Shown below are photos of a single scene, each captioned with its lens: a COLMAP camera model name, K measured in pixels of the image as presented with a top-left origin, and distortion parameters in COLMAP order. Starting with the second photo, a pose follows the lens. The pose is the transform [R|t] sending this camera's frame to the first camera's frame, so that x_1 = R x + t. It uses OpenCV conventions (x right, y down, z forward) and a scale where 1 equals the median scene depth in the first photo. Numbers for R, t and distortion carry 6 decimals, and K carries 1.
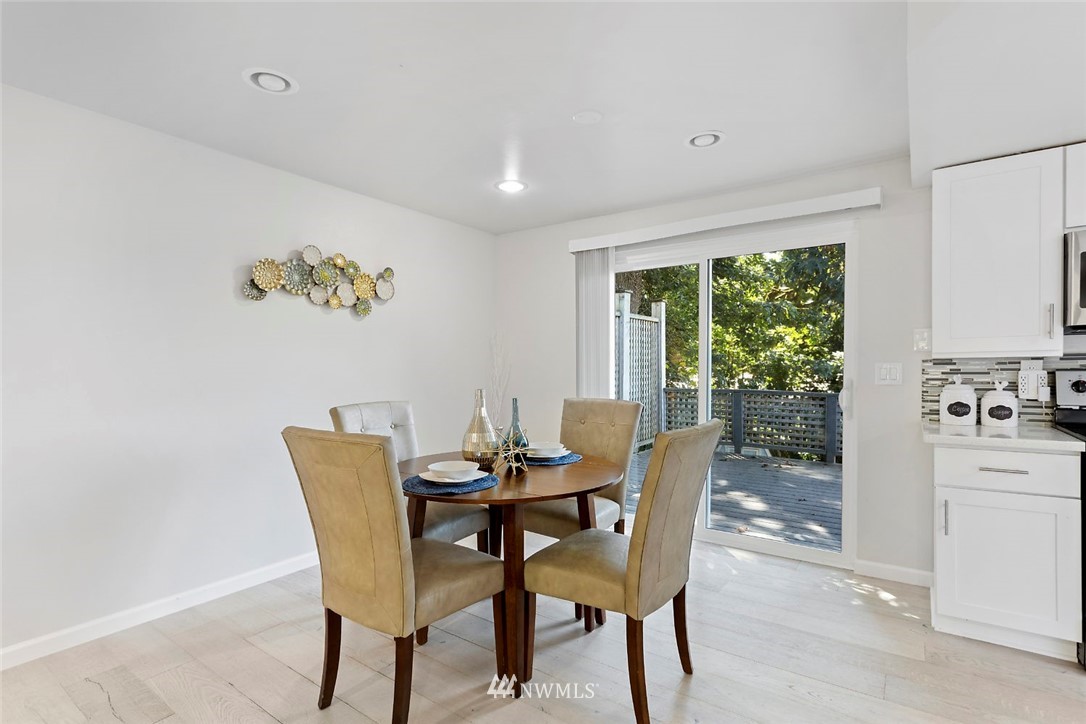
lens RADIAL K [[523.1, 0, 542.7], [0, 523.1, 372.9], [0, 0, 1]] dist [-0.001969, 0.000338]
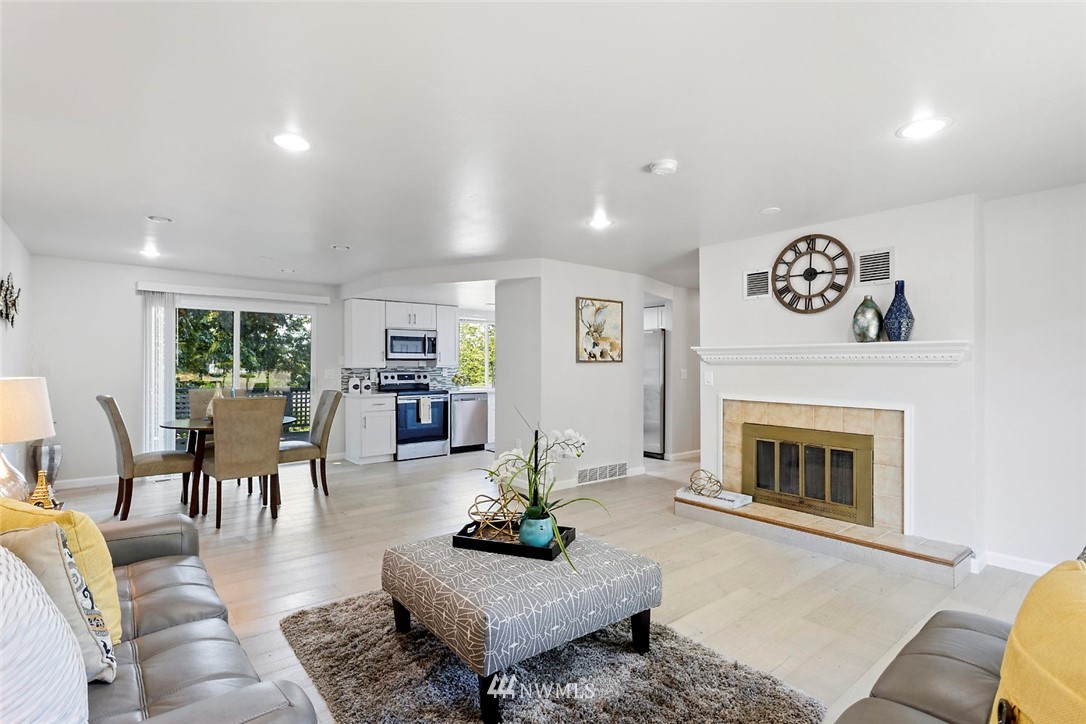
lens RADIAL K [[523.1, 0, 541.2], [0, 523.1, 366.5], [0, 0, 1]] dist [-0.001969, 0.000338]
pose [[0.244591, 0.007021, 0.969601, -1.585780], [0.008104, 0.999924, -0.009285, -0.002737], [-0.969592, 0.010129, 0.244516, -0.585567]]
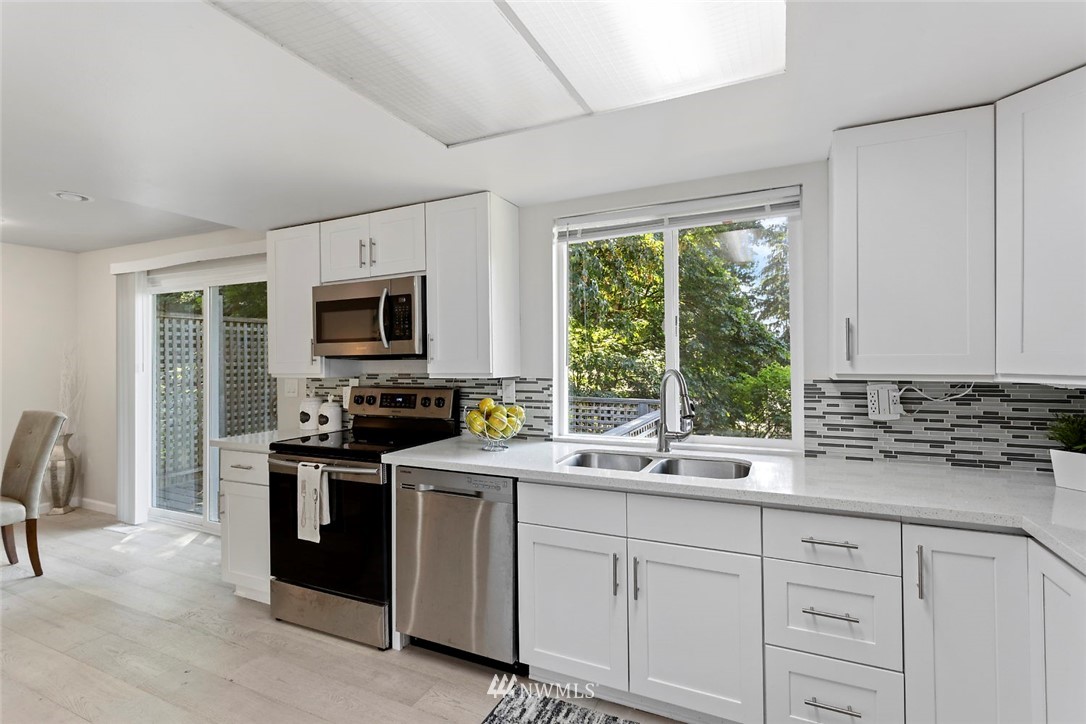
lens RADIAL K [[523.1, 0, 542.8], [0, 523.1, 359.9], [0, 0, 1]] dist [-0.001969, 0.000338]
pose [[0.982004, -0.001086, 0.188858, 1.123968], [0.004596, 0.999825, -0.018148, -0.044793], [-0.188805, 0.018689, 0.981837, -0.361528]]
